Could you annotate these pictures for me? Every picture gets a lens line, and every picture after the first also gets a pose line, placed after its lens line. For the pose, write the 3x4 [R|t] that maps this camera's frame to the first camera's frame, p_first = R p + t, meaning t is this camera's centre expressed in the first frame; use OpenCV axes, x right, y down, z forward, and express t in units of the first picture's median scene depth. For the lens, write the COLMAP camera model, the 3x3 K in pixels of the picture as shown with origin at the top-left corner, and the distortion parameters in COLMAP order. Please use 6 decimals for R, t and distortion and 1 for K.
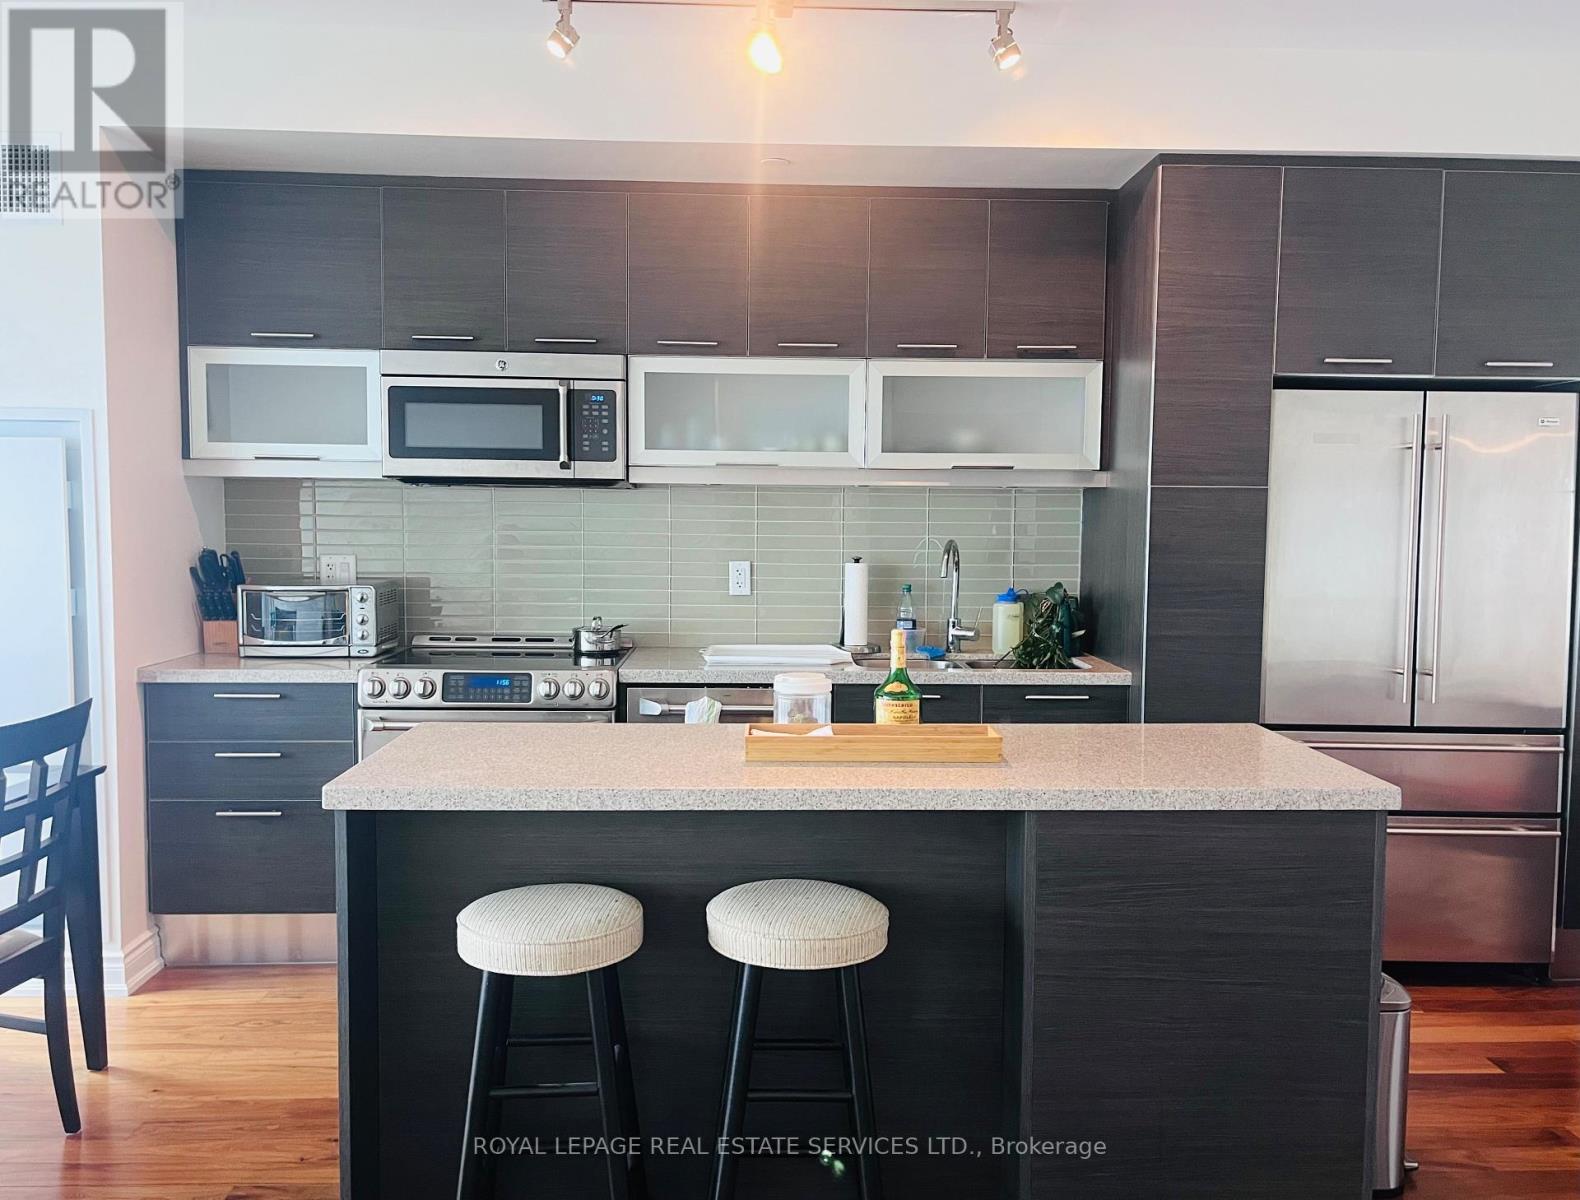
lens RADIAL K [[1310.5, 0, 790.0], [0, 1310.5, 600.0], [0, 0, 1]] dist [0.079439, -0.089006]
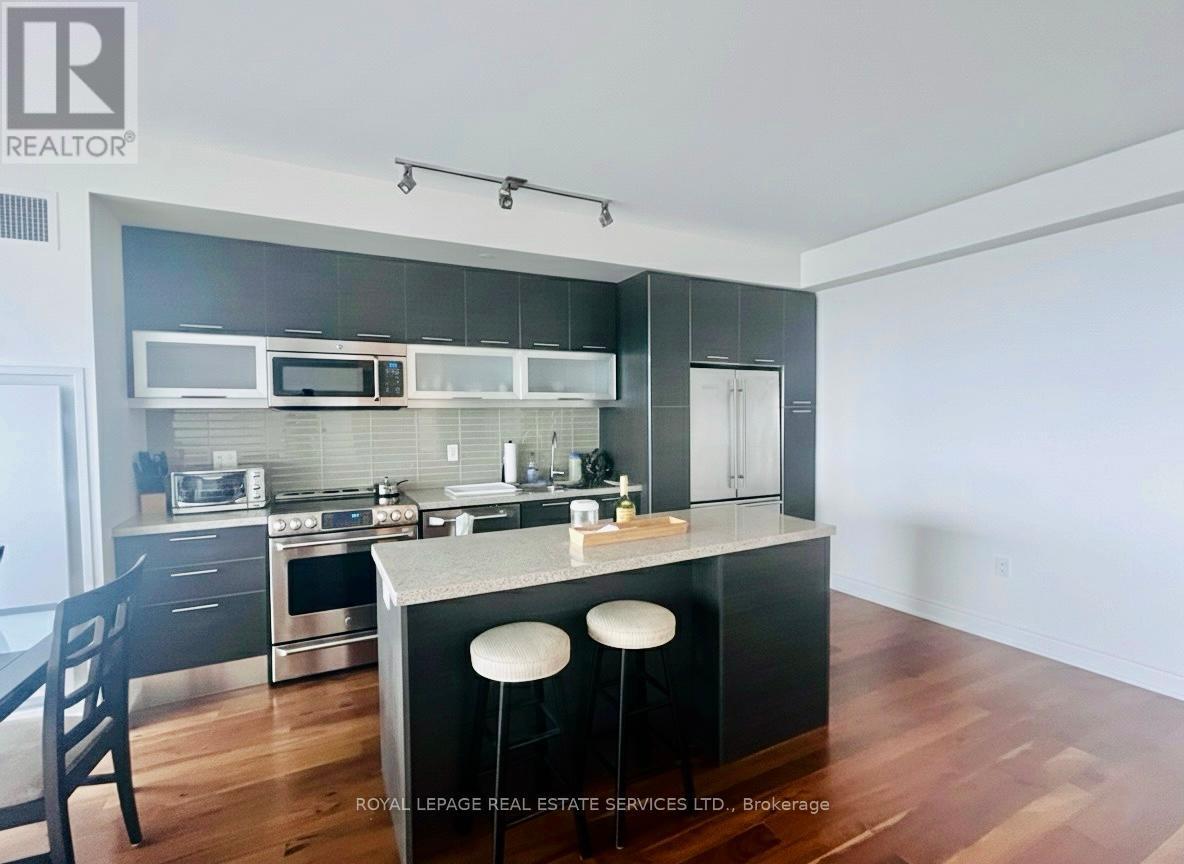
lens RADIAL K [[549.0, 0, 592.0], [0, 549.0, 432.0], [0, 0, 1]] dist [0.000727, 0.000182]
pose [[0.901883, -0.033027, 0.430716, -0.236254], [0.048101, 0.998550, -0.024151, -0.020264], [-0.429294, 0.042499, 0.902165, 0.139550]]
